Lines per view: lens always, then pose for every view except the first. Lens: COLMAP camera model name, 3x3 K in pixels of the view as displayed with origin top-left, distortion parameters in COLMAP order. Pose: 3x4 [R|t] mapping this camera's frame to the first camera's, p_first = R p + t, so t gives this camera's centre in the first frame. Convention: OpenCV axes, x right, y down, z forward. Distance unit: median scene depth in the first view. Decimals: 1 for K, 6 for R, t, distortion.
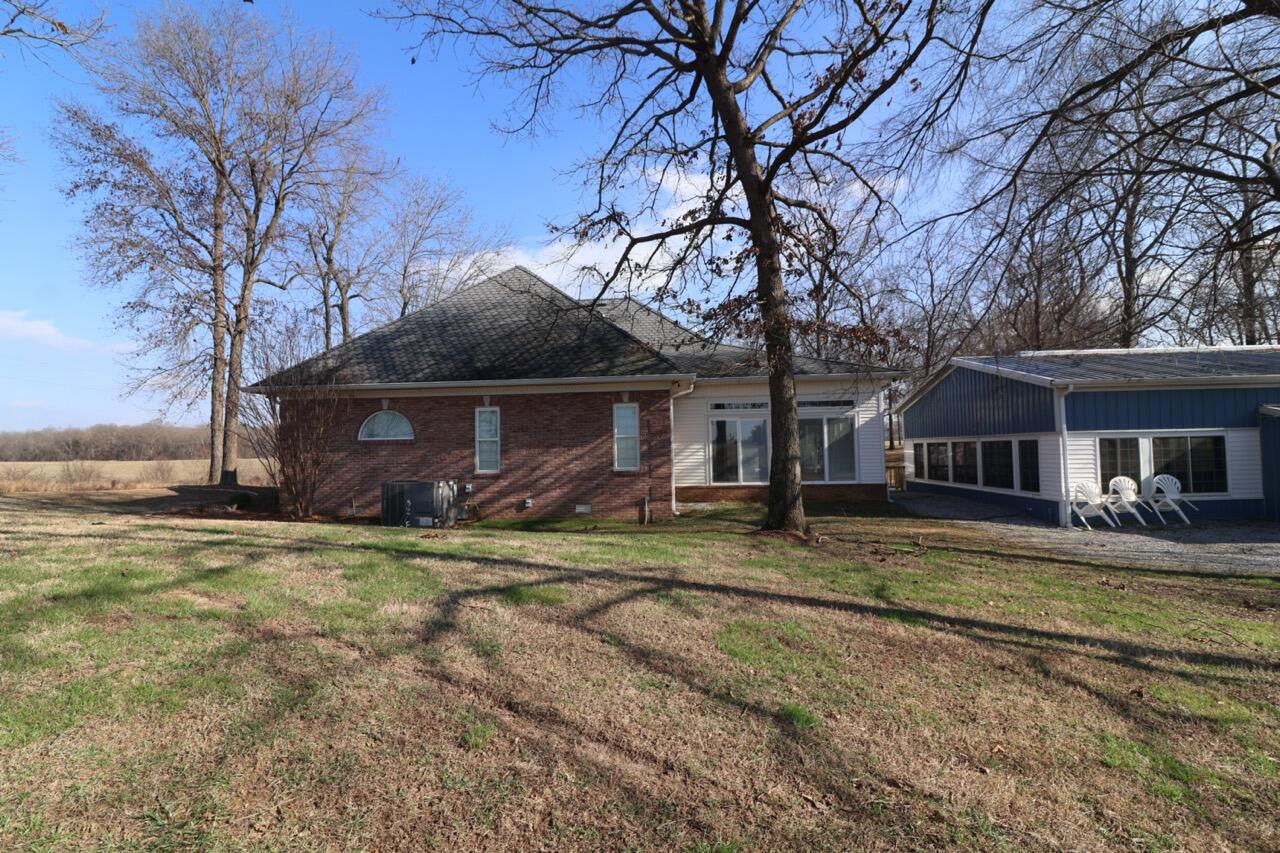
lens RADIAL K [[593.9, 0, 625.9], [0, 593.9, 424.6], [0, 0, 1]] dist [0.002645, -0.013486]
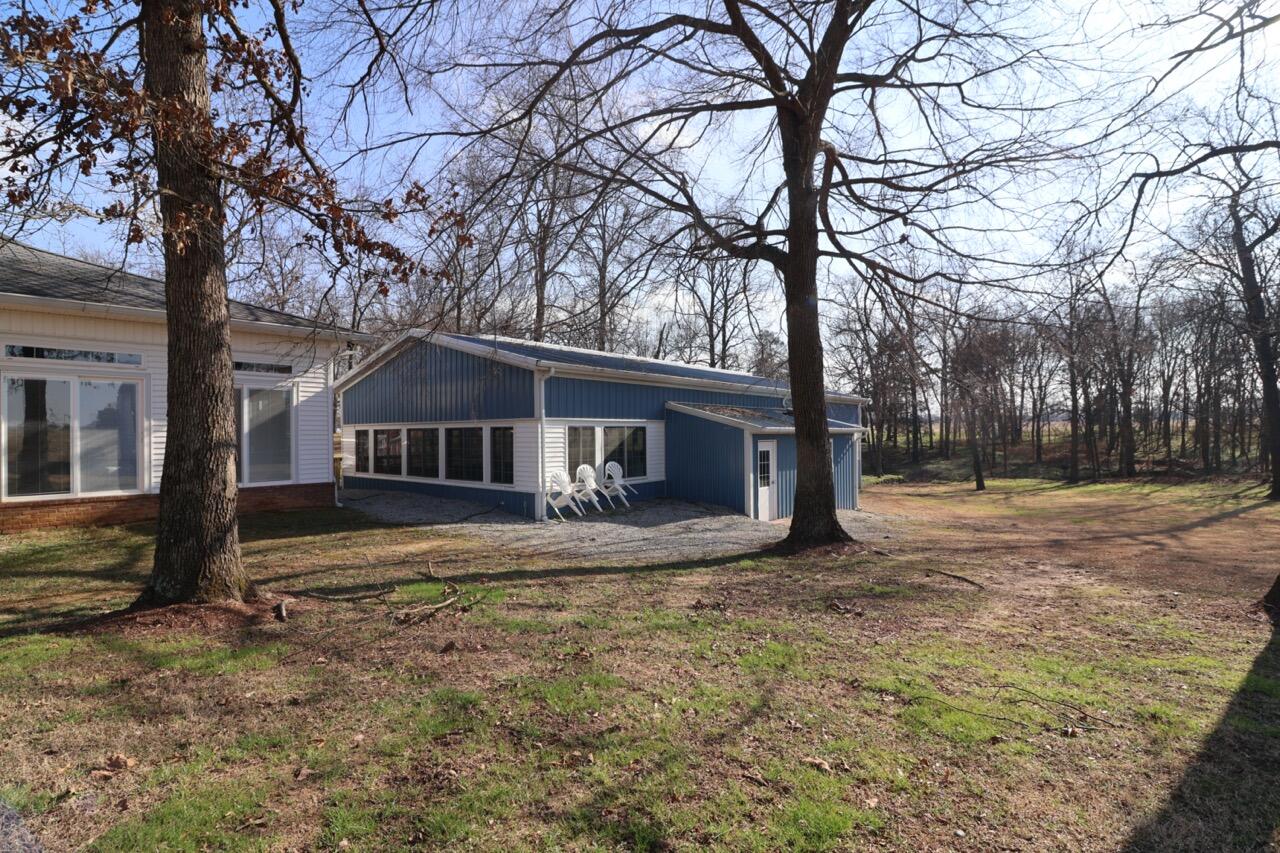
lens RADIAL K [[593.9, 0, 625.9], [0, 593.9, 424.6], [0, 0, 1]] dist [0.002645, -0.013486]
pose [[0.589445, 0.026775, 0.807365, 0.062508], [-0.038376, 0.999250, -0.005121, 0.021331], [-0.806897, -0.027965, 0.590030, 0.328713]]
